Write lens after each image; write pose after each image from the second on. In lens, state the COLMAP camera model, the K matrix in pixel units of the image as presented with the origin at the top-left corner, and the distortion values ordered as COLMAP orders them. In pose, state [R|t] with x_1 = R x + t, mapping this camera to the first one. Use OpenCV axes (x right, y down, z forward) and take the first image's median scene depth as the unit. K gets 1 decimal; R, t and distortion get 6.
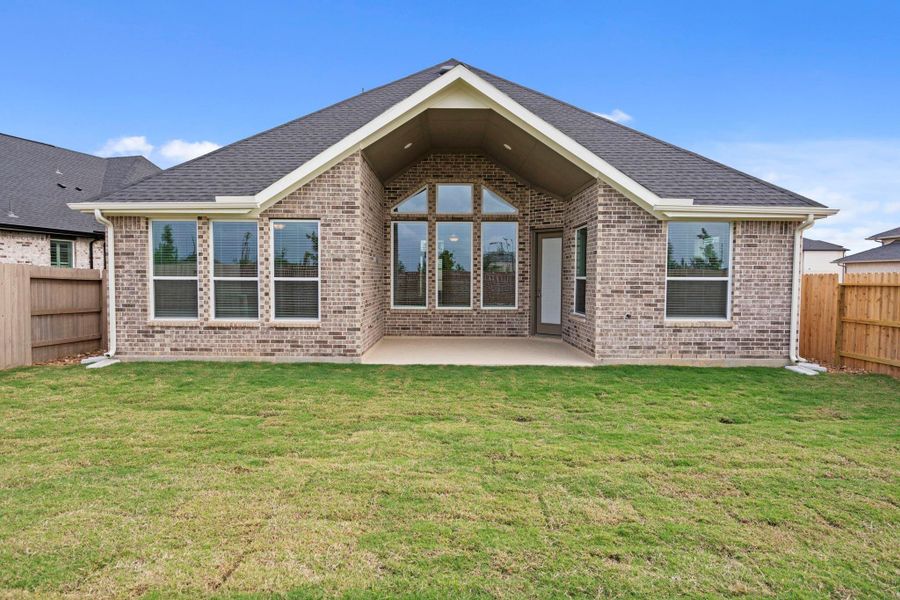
lens RADIAL K [[552.4, 0, 449.6], [0, 552.4, 296.5], [0, 0, 1]] dist [0.009501, 0.003265]
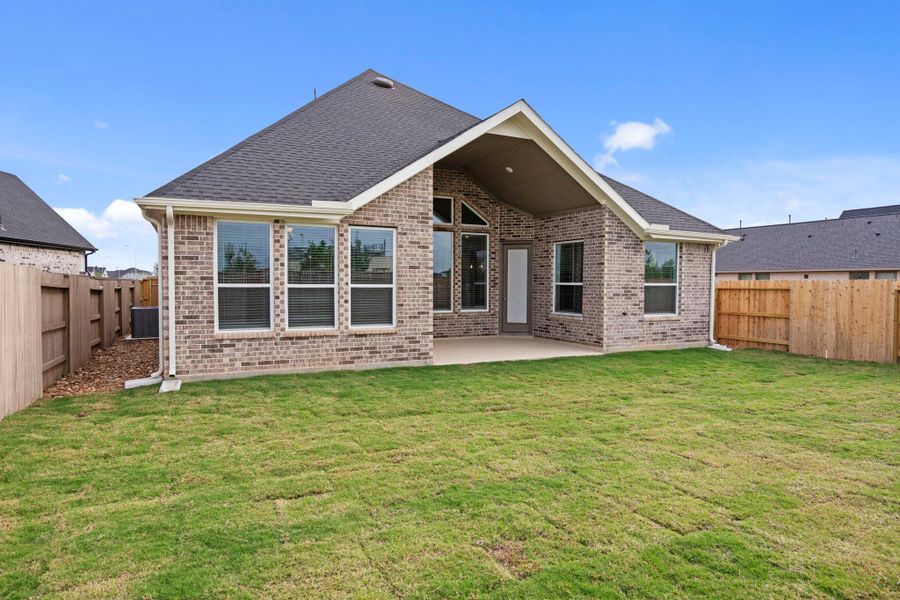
lens RADIAL K [[552.4, 0, 458.6], [0, 552.4, 294.8], [0, 0, 1]] dist [0.009501, 0.003265]
pose [[0.891035, -0.011318, 0.453794, -0.596349], [0.015106, 0.999875, -0.004724, -0.008308], [-0.453684, 0.011064, 0.891094, 0.031109]]
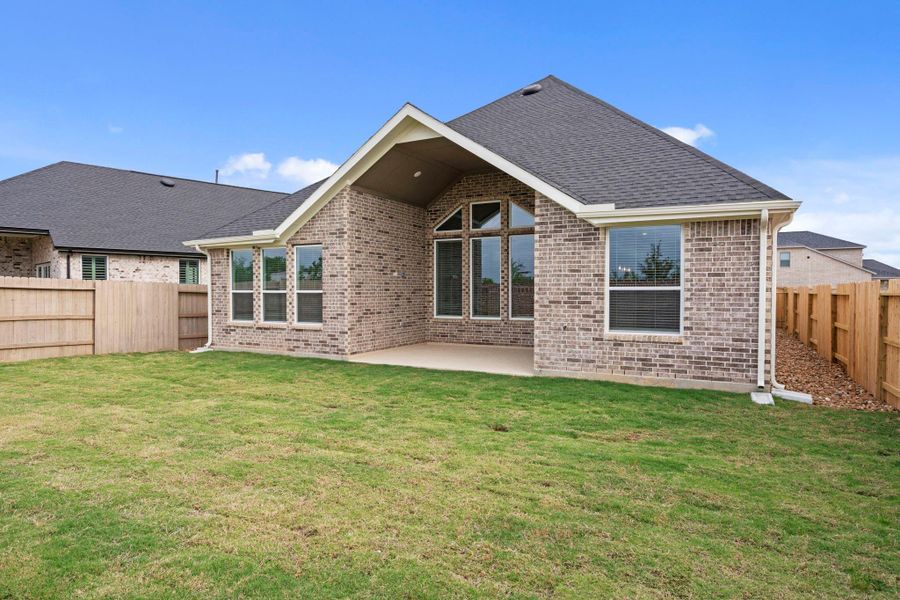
lens RADIAL K [[554.1, 0, 435.9], [0, 554.1, 294.8], [0, 0, 1]] dist [0.006150, 0.001905]
pose [[0.870994, -0.003465, -0.491282, 0.601977], [-0.009932, 0.999647, -0.024659, 0.004478], [0.491194, 0.026357, 0.870652, 0.035556]]
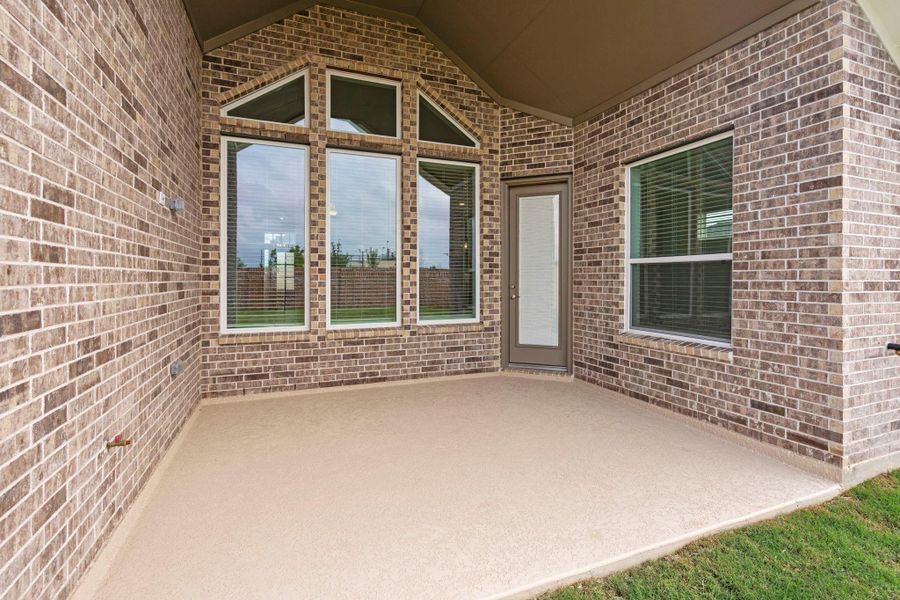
lens RADIAL K [[422.4, 0, 449.8], [0, 422.4, 277.8], [0, 0, 1]] dist [-0.002955, 0.001867]
pose [[0.927991, -0.004883, 0.372572, -0.083277], [0.018389, 0.999296, -0.032705, -0.010439], [-0.372150, 0.037201, 0.927427, 0.832825]]
